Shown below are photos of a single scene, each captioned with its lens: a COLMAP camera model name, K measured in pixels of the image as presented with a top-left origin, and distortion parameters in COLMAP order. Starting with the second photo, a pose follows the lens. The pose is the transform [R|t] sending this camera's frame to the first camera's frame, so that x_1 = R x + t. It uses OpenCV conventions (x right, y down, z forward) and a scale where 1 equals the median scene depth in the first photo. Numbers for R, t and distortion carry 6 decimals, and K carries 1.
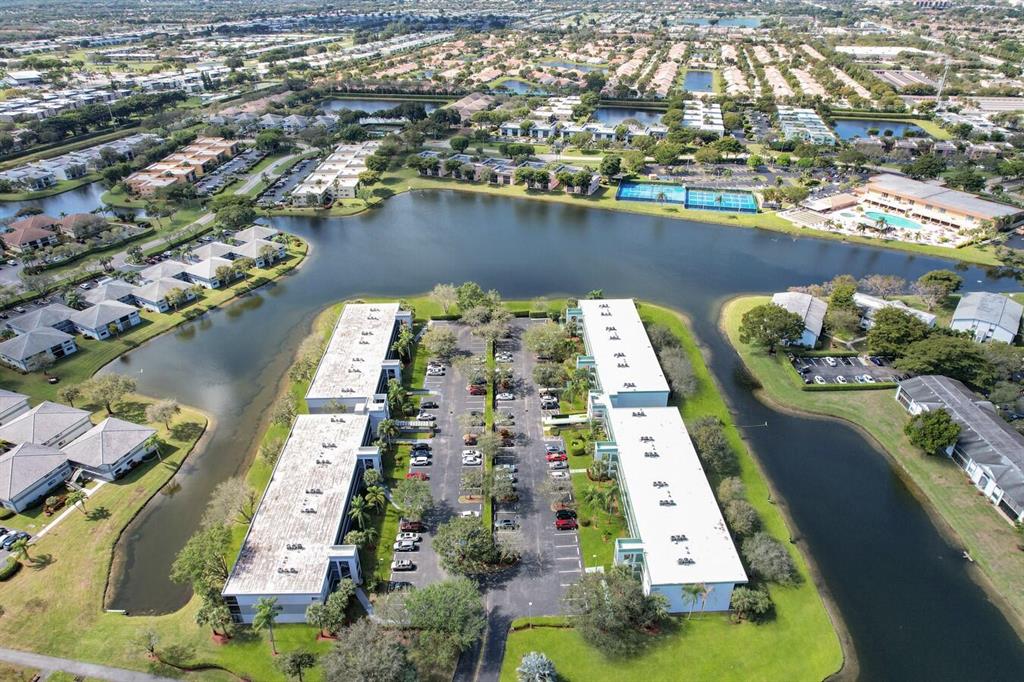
lens RADIAL K [[651.5, 0, 512.0], [0, 651.5, 341.0], [0, 0, 1]] dist [-0.079287, 0.067649]
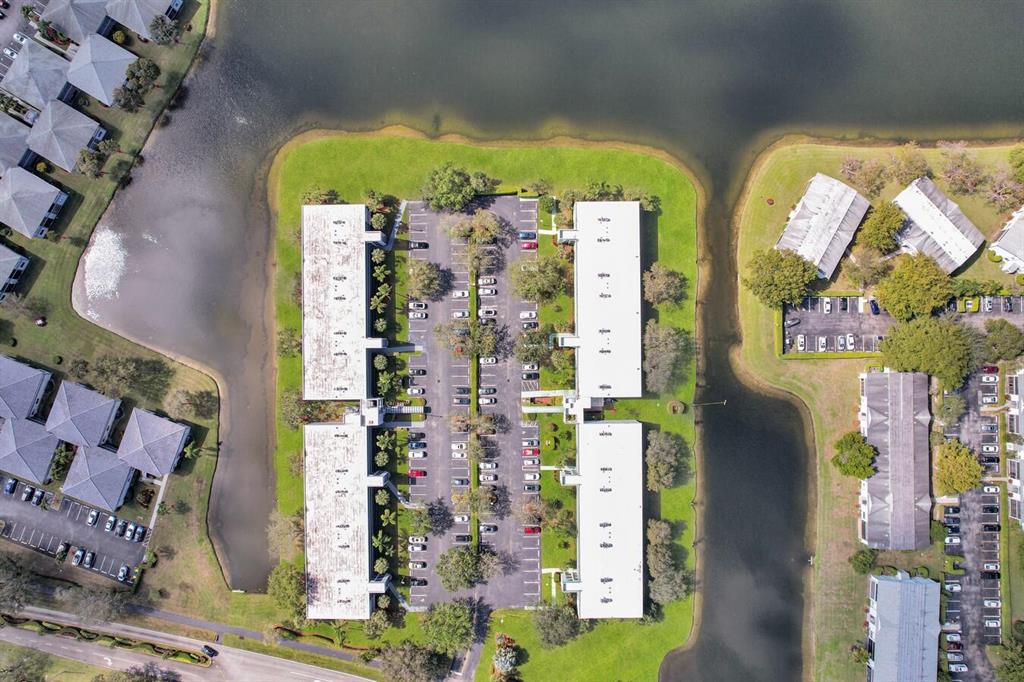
lens RADIAL K [[651.5, 0, 512.0], [0, 651.5, 341.0], [0, 0, 1]] dist [-0.079287, 0.067649]
pose [[0.999869, 0.015617, -0.004159, 0.037331], [-0.004446, 0.513206, 0.858254, -0.994707], [0.015538, -0.858123, 0.513208, 0.589489]]
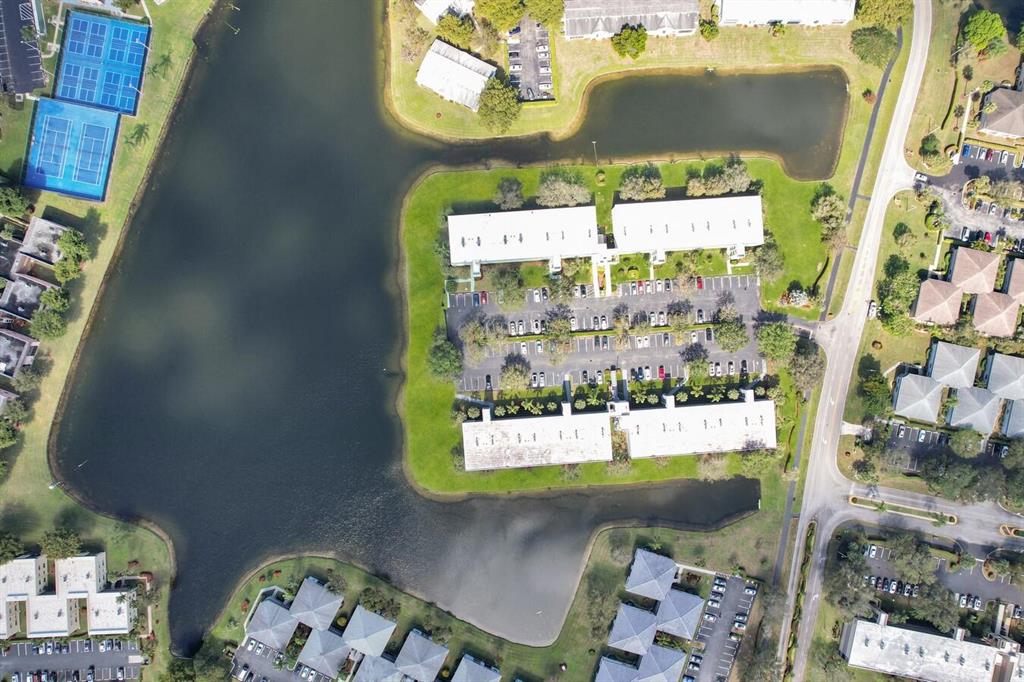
lens RADIAL K [[651.5, 0, 512.0], [0, 651.5, 341.0], [0, 0, 1]] dist [-0.079287, 0.067649]
pose [[-0.043889, -0.998957, -0.012575, -0.028710], [0.503407, -0.032986, 0.863420, -1.401818], [-0.862934, 0.031565, 0.504330, 0.504124]]
